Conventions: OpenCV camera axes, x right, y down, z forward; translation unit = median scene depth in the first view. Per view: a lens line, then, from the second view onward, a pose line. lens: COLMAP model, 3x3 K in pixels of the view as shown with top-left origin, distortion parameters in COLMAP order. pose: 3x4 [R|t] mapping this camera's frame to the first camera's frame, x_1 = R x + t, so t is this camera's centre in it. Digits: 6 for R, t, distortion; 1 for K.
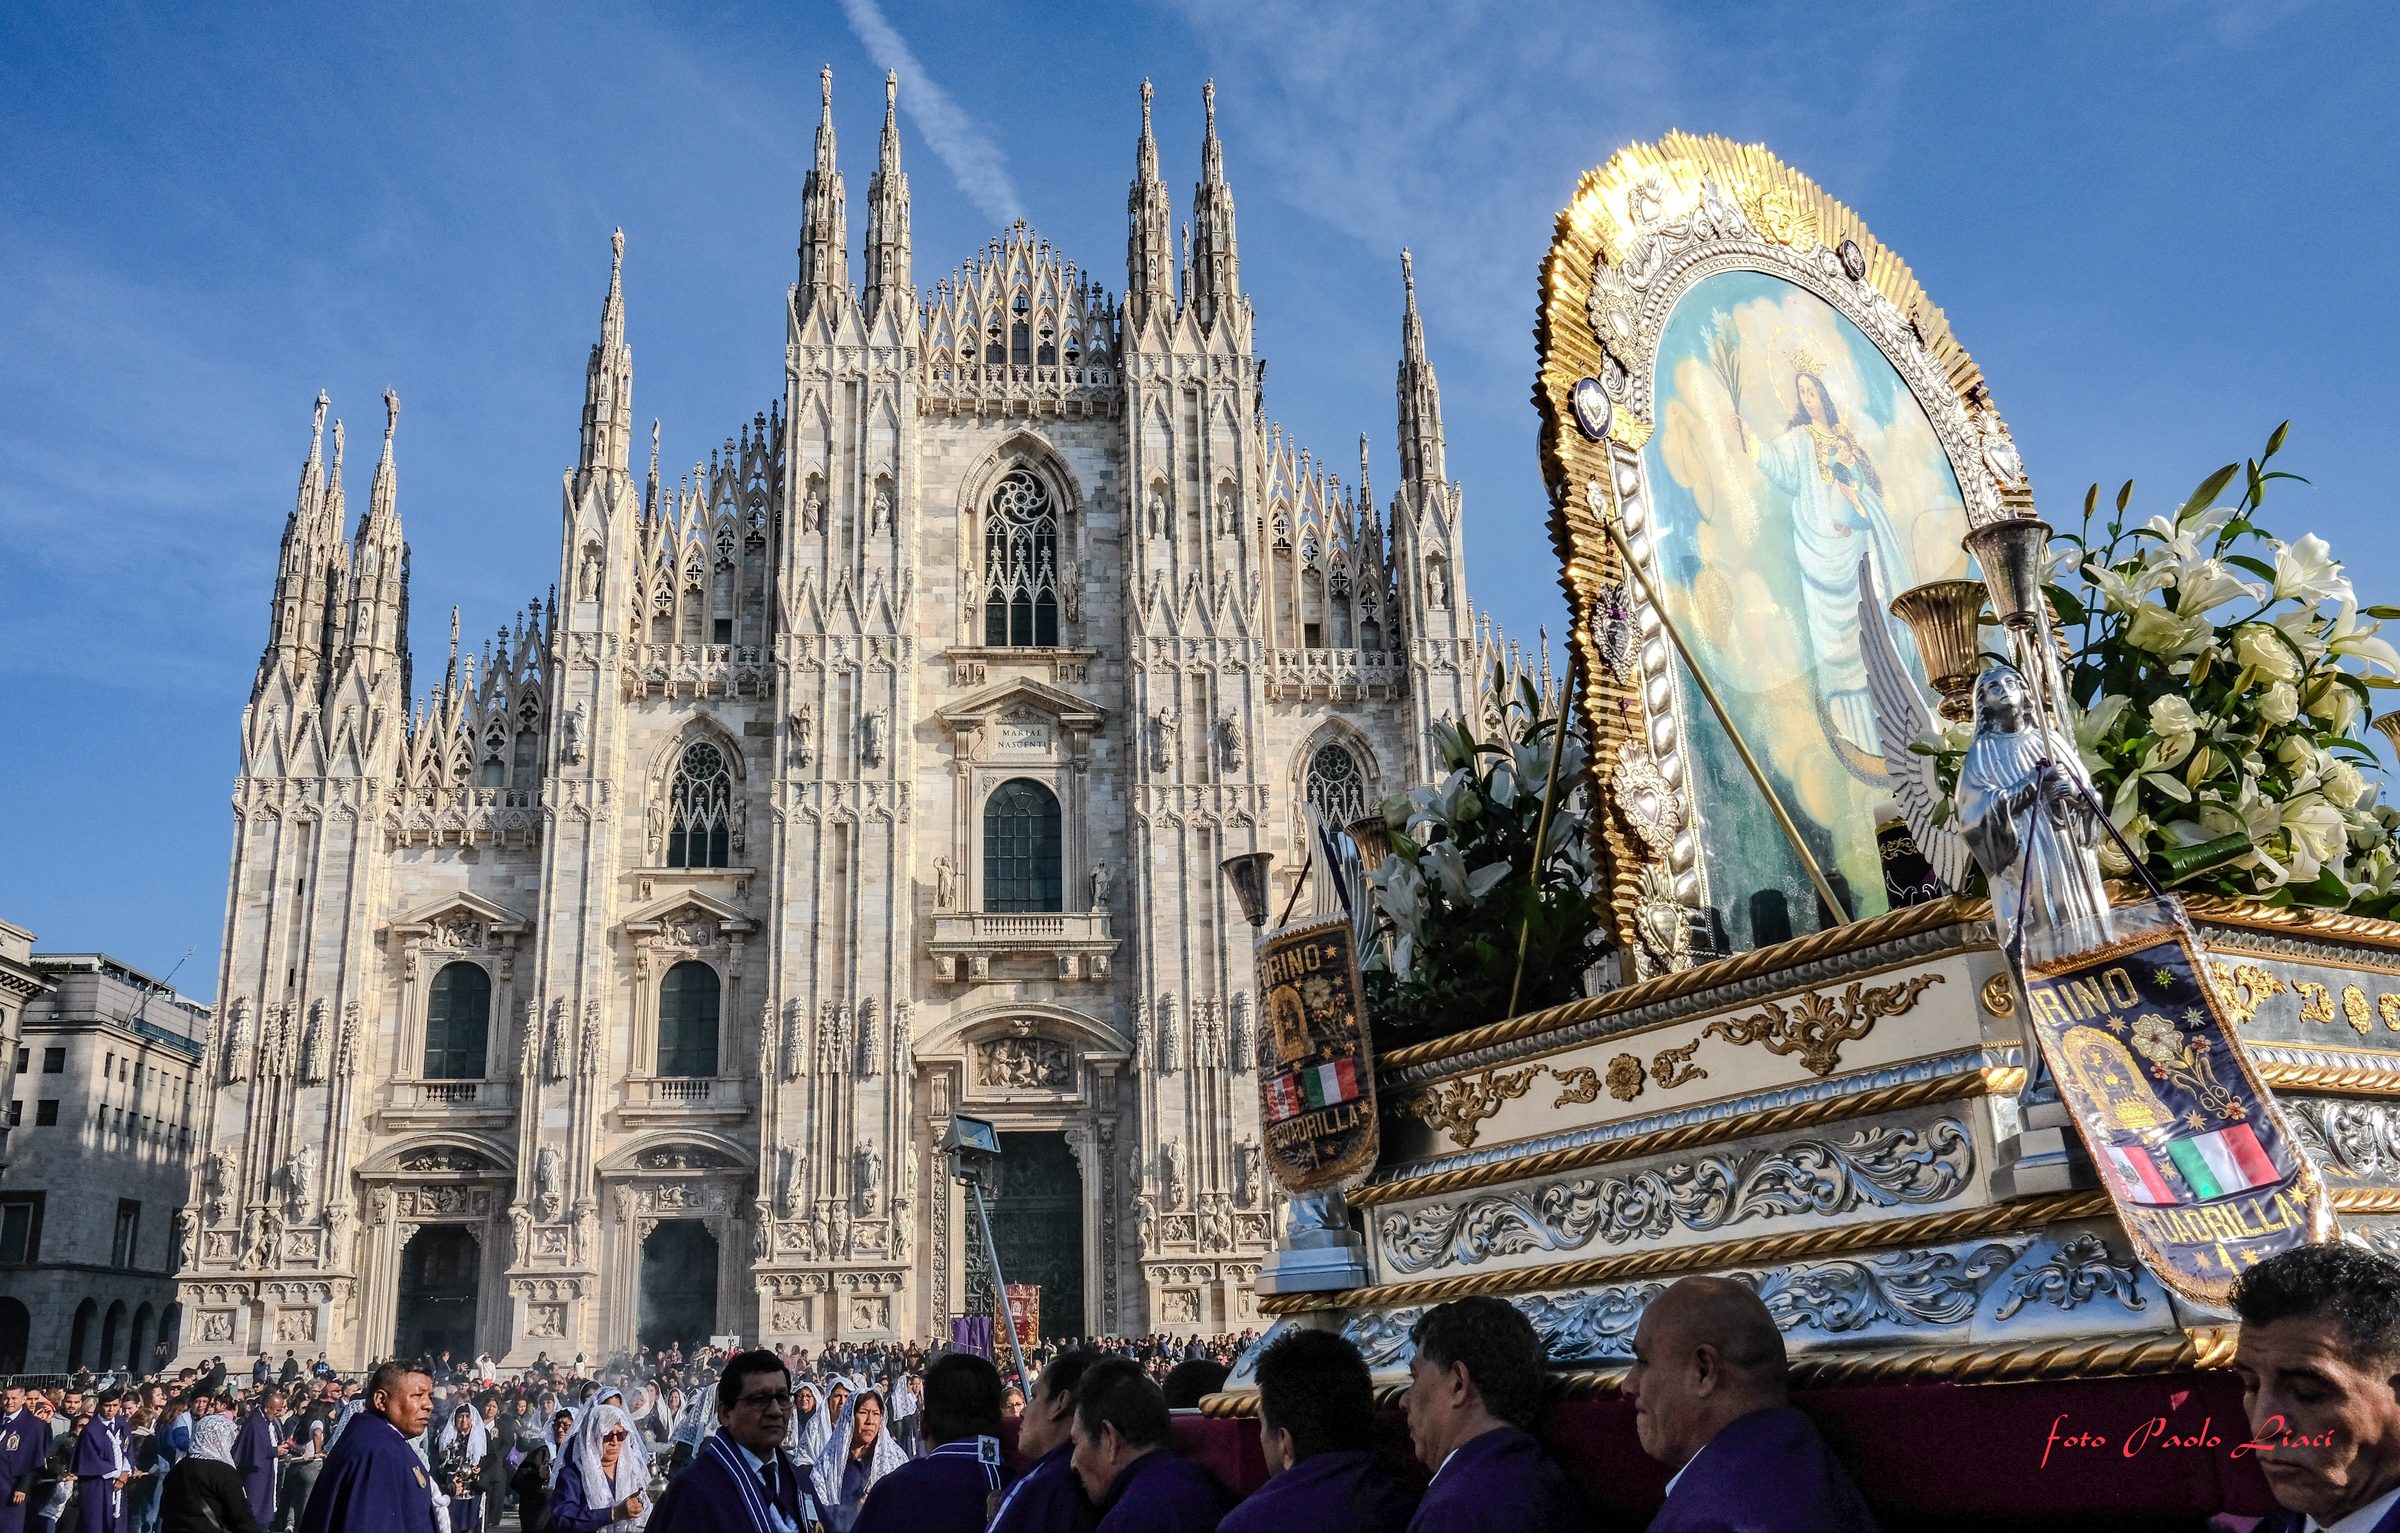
lens RADIAL K [[1953.5, 0, 1198.9], [0, 1953.5, 773.4], [0, 0, 1]] dist [-0.035166, 0.006927]
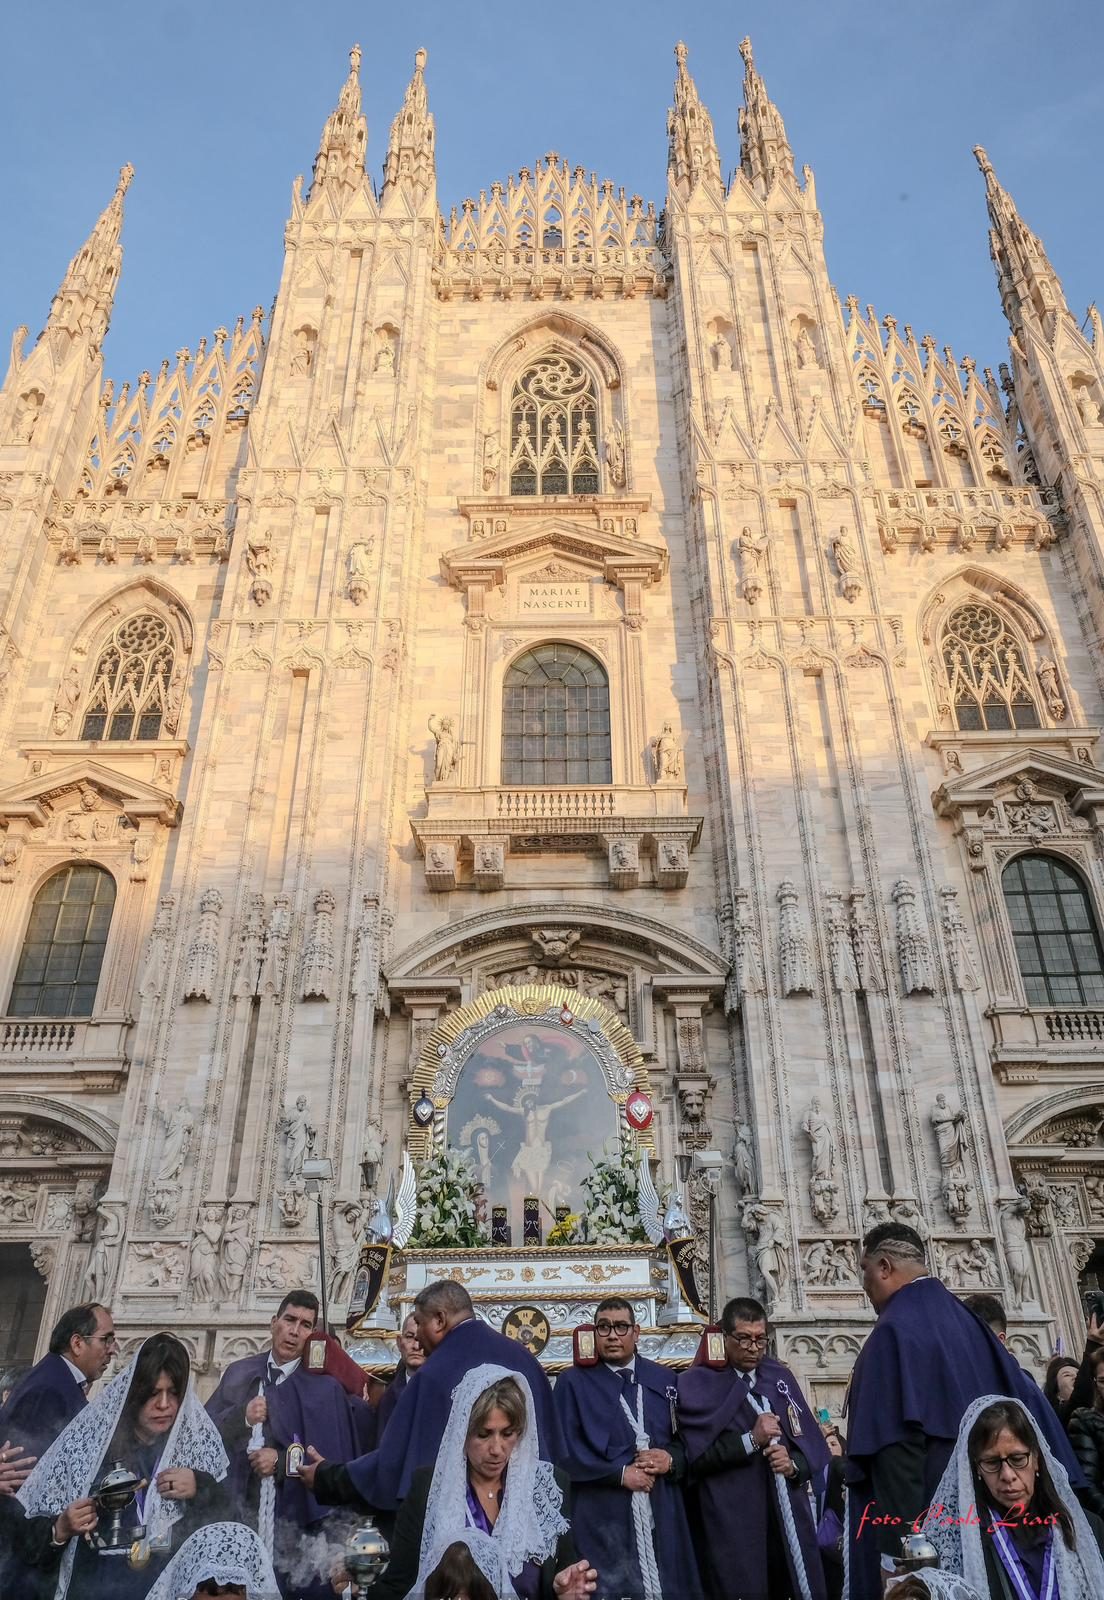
lens RADIAL K [[1260.1, 0, 547.5], [0, 1260.1, 748.2], [0, 0, 1]] dist [-0.015773, -0.003347]
pose [[0.993801, -0.032737, -0.106241, -0.044253], [0.003936, 0.965422, -0.260662, 0.168167], [0.111101, 0.258628, 0.959566, 0.553963]]
